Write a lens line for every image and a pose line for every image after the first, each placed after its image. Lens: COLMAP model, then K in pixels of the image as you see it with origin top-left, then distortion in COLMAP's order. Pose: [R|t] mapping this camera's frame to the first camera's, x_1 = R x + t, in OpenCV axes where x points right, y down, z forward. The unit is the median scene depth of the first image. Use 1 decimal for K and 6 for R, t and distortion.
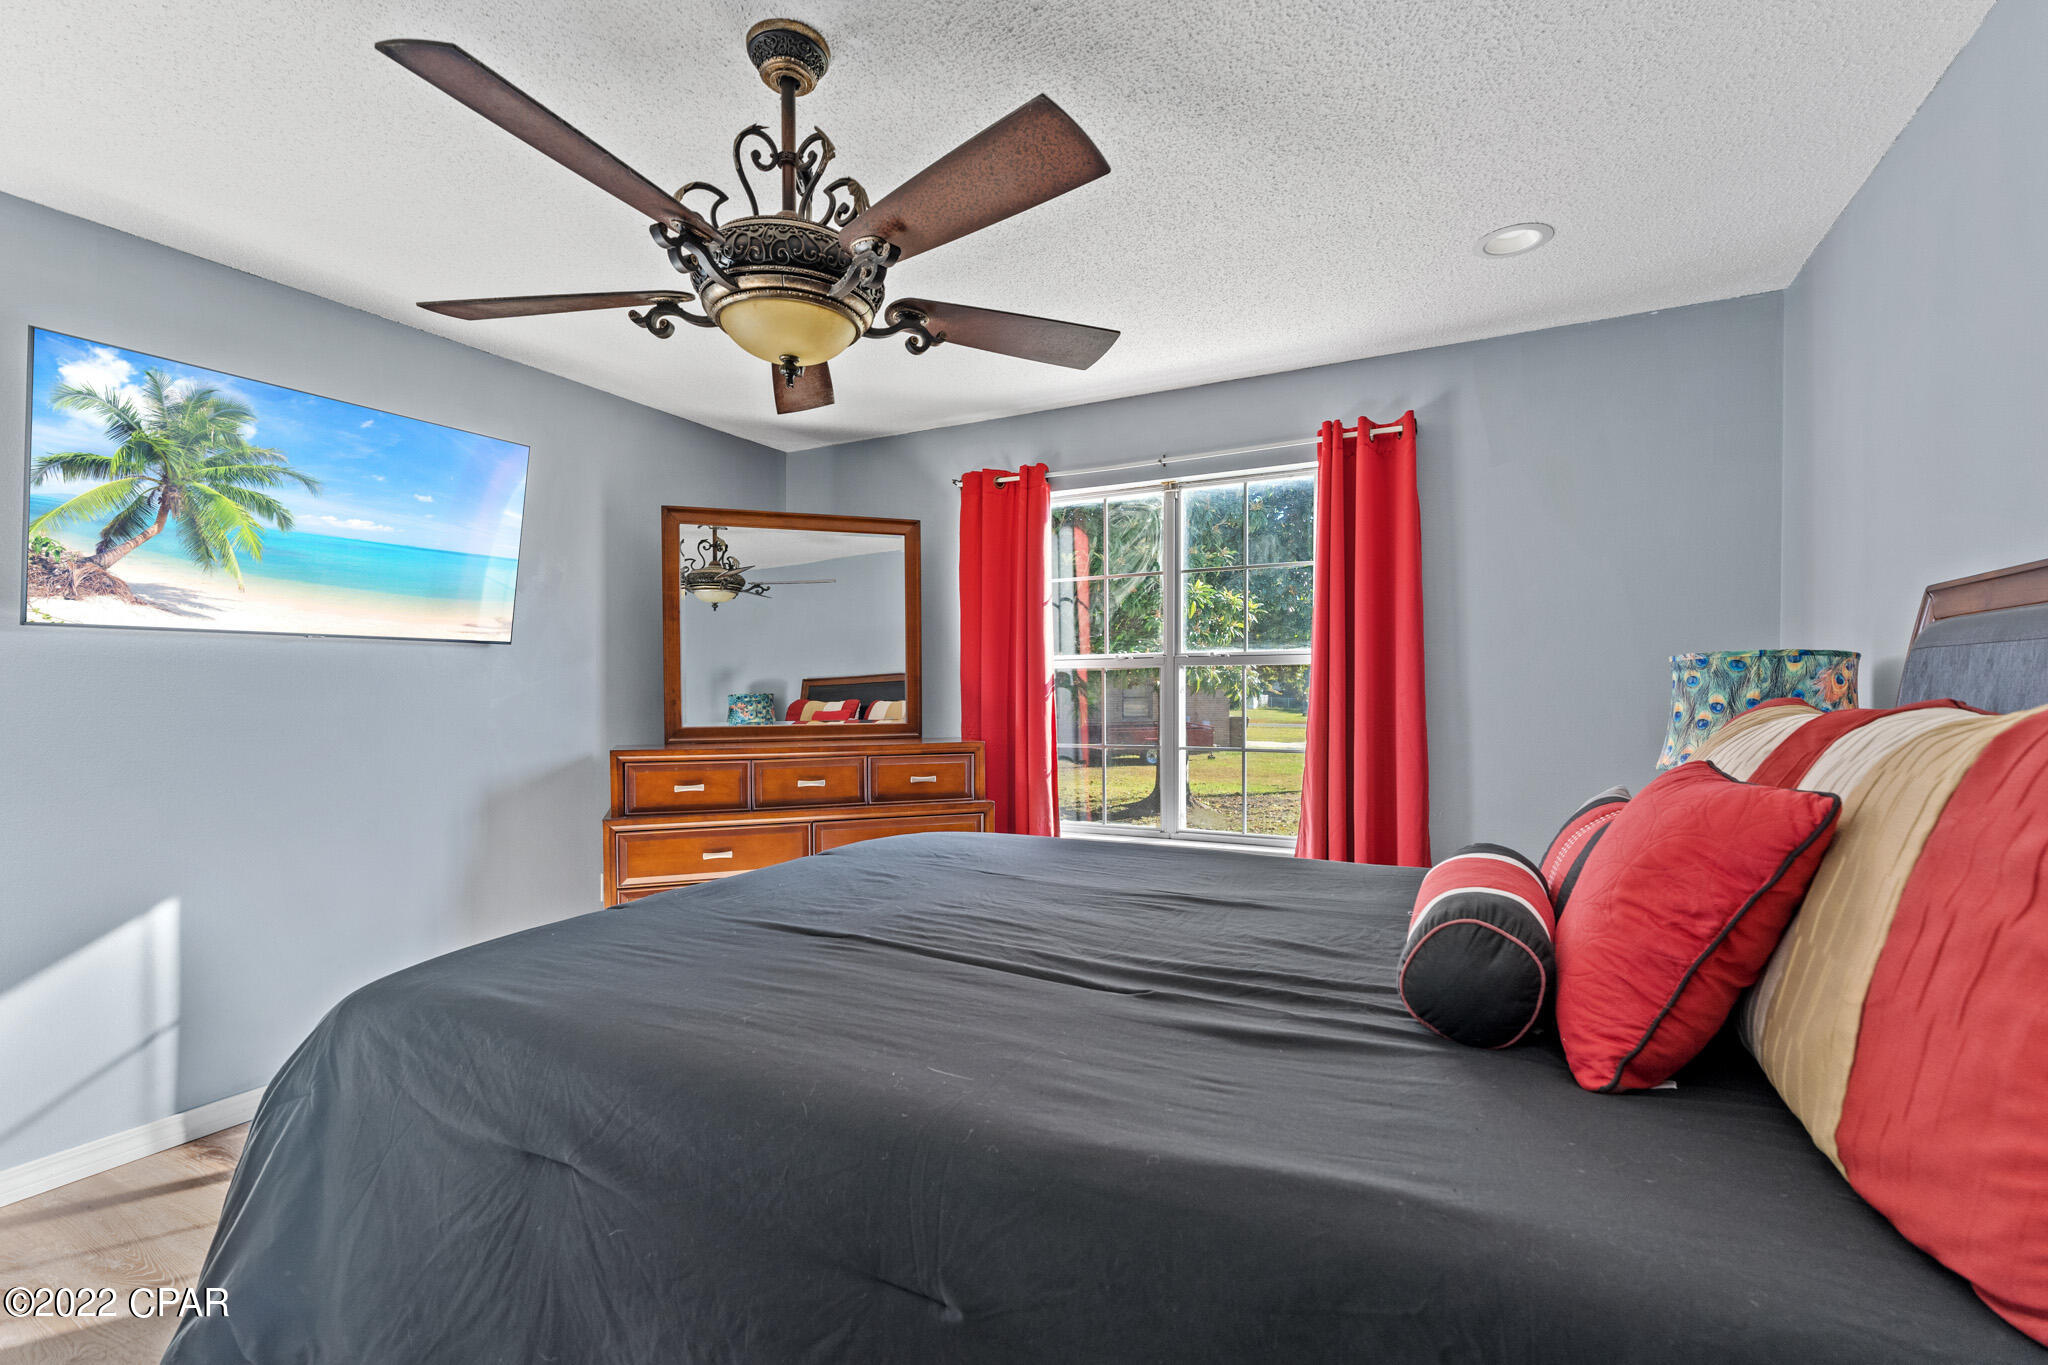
lens RADIAL K [[908.1, 0, 1024.0], [0, 908.1, 682.5], [0, 0, 1]] dist [0.000931, -0.000226]
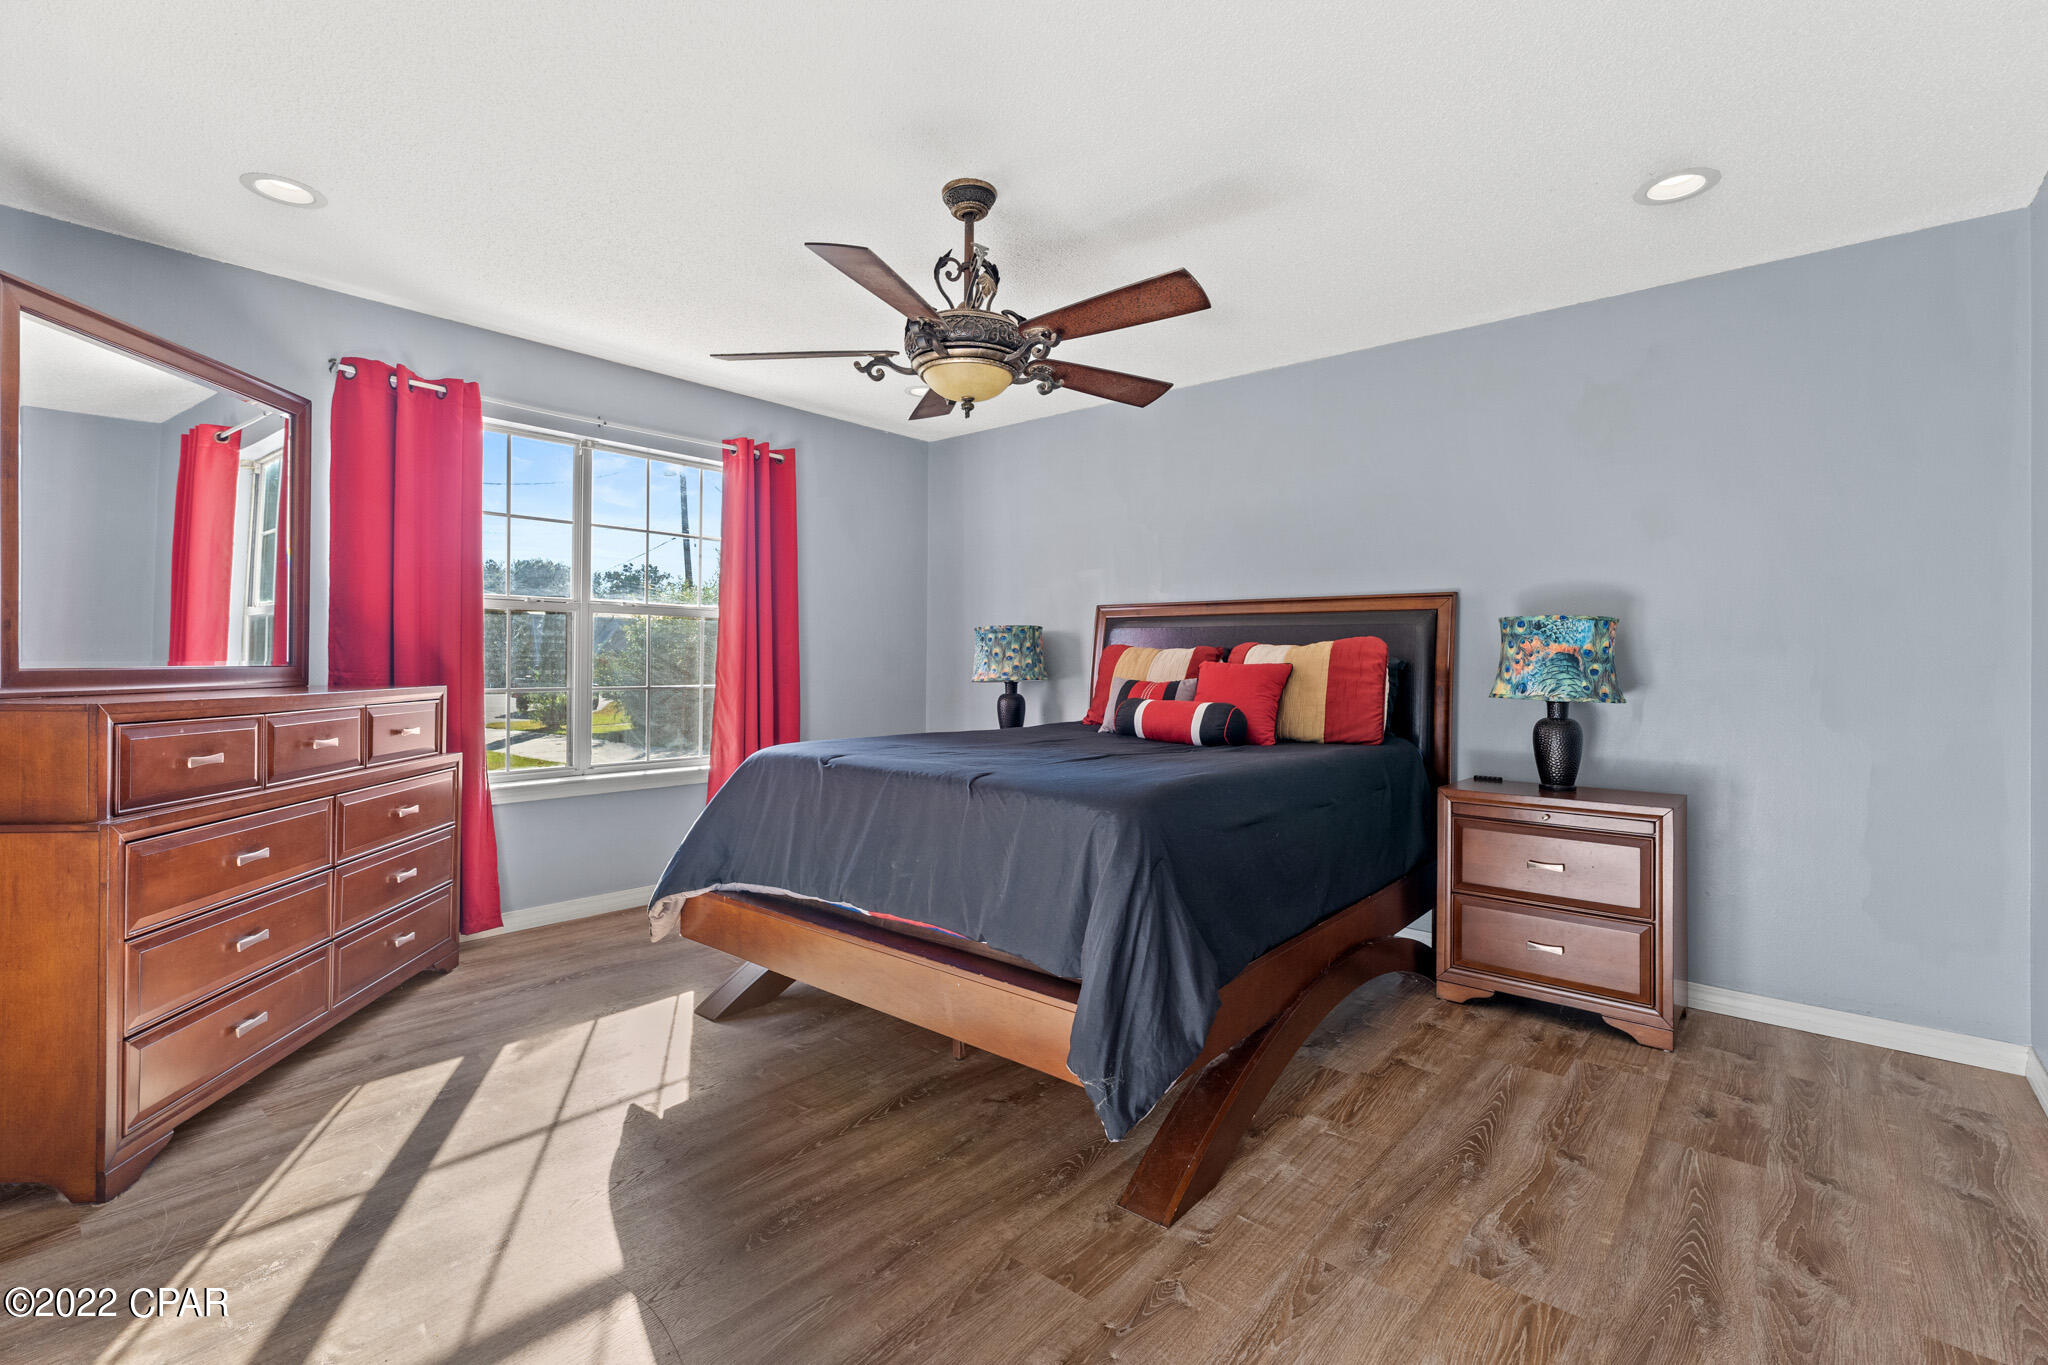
lens RADIAL K [[908.1, 0, 1024.0], [0, 908.1, 682.5], [0, 0, 1]] dist [0.000931, -0.000226]
pose [[0.224625, -0.013003, 0.974359, -1.010479], [-0.010146, 0.999826, 0.015682, 0.051556], [-0.974393, -0.013409, 0.224453, 0.357024]]
